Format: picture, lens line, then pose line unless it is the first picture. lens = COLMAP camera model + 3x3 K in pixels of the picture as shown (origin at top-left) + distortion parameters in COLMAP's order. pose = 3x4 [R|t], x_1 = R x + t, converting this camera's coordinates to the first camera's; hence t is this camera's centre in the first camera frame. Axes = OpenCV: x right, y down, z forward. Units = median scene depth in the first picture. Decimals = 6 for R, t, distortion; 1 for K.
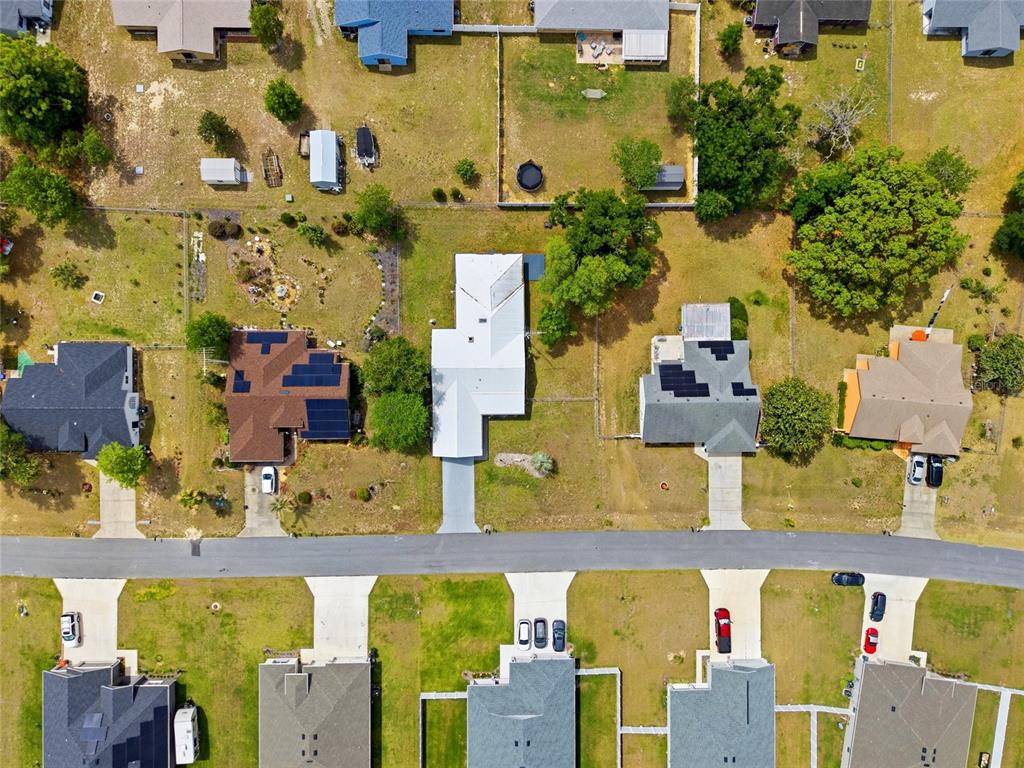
lens RADIAL K [[704.8, 0, 512.0], [0, 704.8, 384.0], [0, 0, 1]] dist [0.055742, -0.067986]
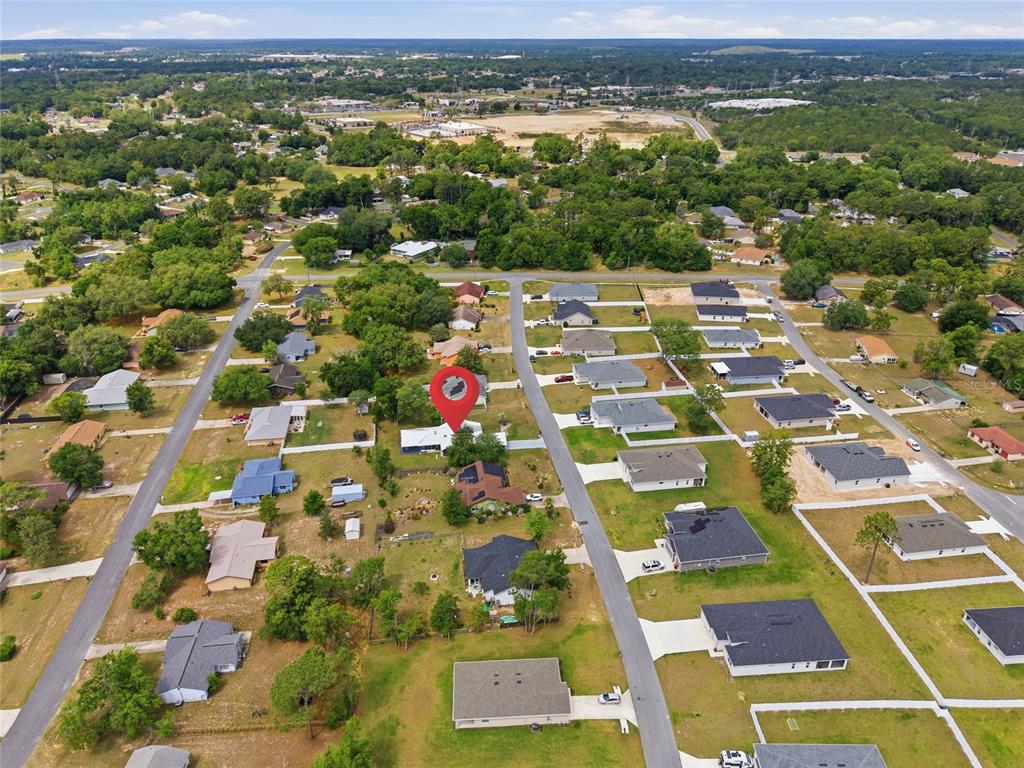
lens RADIAL K [[694.0, 0, 511.0], [0, 694.0, 379.0], [0, 0, 1]] dist [0.118894, -0.061919]
pose [[-0.152444, -0.465287, 0.871934, -1.671729], [0.988302, -0.075737, 0.132373, -0.123933], [0.004446, 0.881914, 0.471390, -0.062196]]
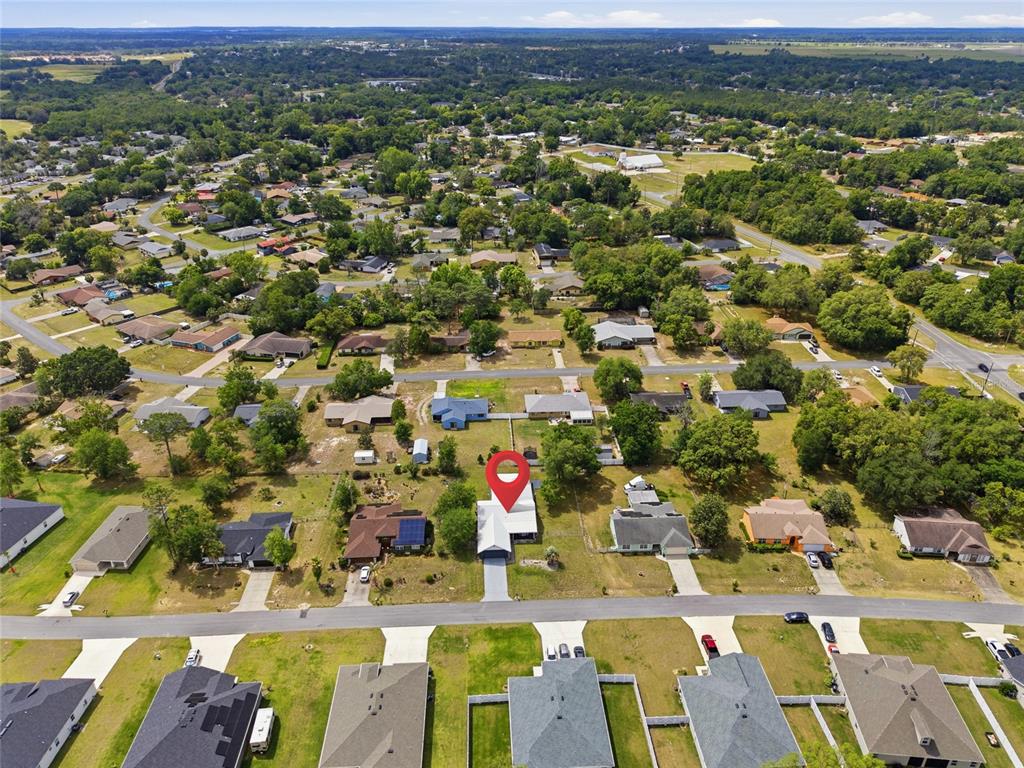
lens RADIAL K [[704.8, 0, 512.0], [0, 704.8, 384.0], [0, 0, 1]] dist [0.055742, -0.067986]
pose [[0.998209, -0.053794, 0.026173, -0.059569], [0.047453, 0.445576, -0.893986, 1.258491], [0.036429, 0.893627, 0.447330, 0.016931]]
